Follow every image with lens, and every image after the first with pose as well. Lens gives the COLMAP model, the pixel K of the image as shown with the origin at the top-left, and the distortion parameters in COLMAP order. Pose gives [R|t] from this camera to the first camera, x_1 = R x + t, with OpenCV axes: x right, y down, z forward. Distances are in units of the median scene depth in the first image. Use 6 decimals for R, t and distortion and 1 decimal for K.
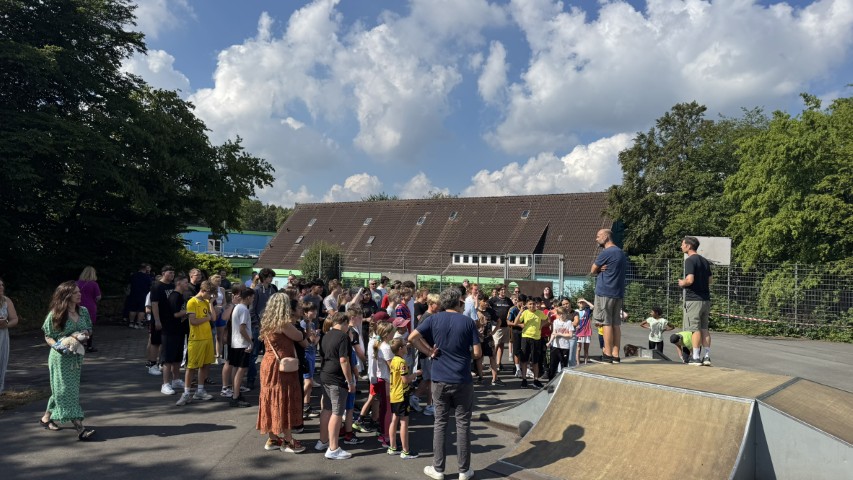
lens RADIAL K [[559.0, 0, 425.1], [0, 559.0, 235.0], [0, 0, 1]] dist [-0.051858, -0.006156]
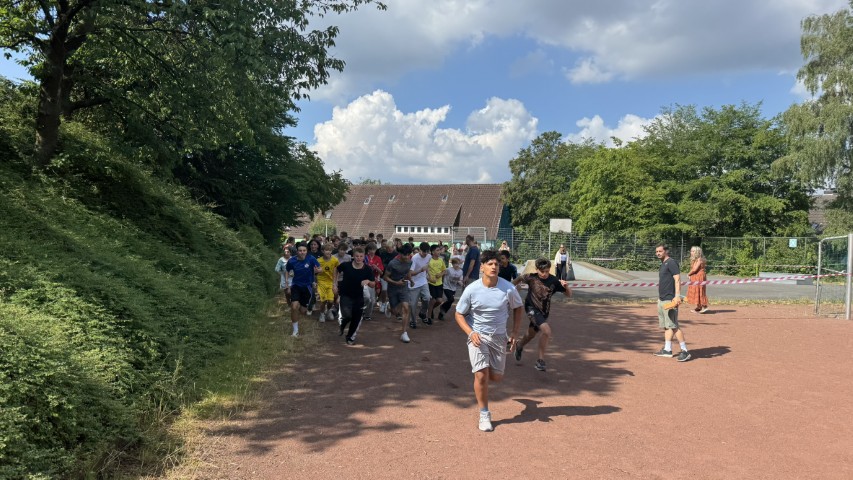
lens RADIAL K [[559.0, 0, 426.6], [0, 559.0, 242.9], [0, 0, 1]] dist [-0.051858, -0.006156]
pose [[0.971708, -0.016480, 0.235610, -0.320982], [-0.000059, 0.997546, 0.070015, -0.036164], [-0.236186, -0.068048, 0.969322, -0.621366]]
